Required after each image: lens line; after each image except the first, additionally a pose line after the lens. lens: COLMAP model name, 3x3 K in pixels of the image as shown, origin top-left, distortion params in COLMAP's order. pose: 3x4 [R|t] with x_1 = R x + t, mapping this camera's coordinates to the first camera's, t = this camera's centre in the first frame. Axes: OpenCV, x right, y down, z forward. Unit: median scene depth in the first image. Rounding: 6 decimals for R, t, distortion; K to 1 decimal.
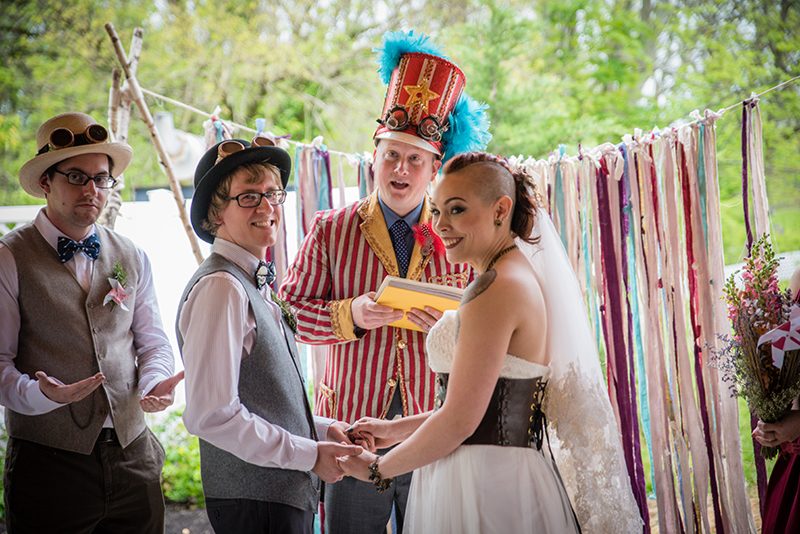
lens RADIAL K [[1715.4, 0, 400.0], [0, 1715.4, 267.0], [0, 0, 1]] dist [0.425471, 0.241977]
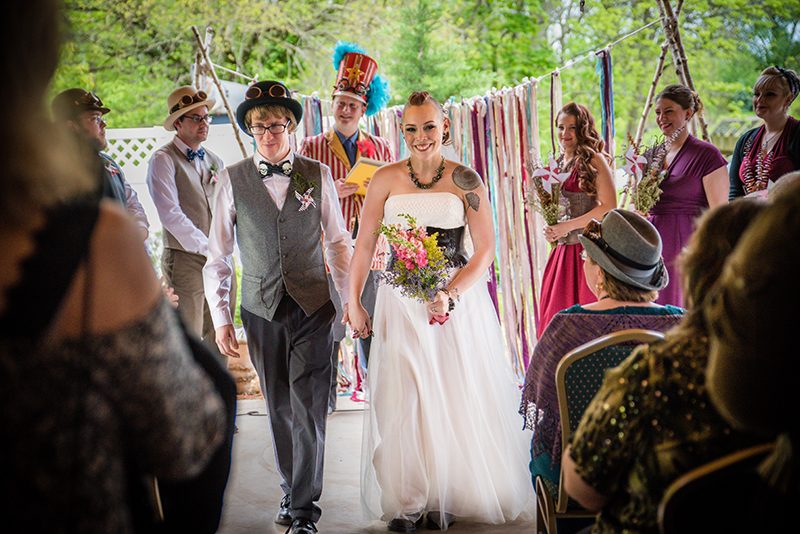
lens RADIAL K [[1715.4, 0, 400.0], [0, 1715.4, 267.0], [0, 0, 1]] dist [0.425471, 0.241977]
pose [[0.999648, -0.004203, 0.026194, -0.004925], [0.002903, 0.998771, 0.049481, 0.011359], [-0.026370, -0.049387, 0.998432, -0.539338]]
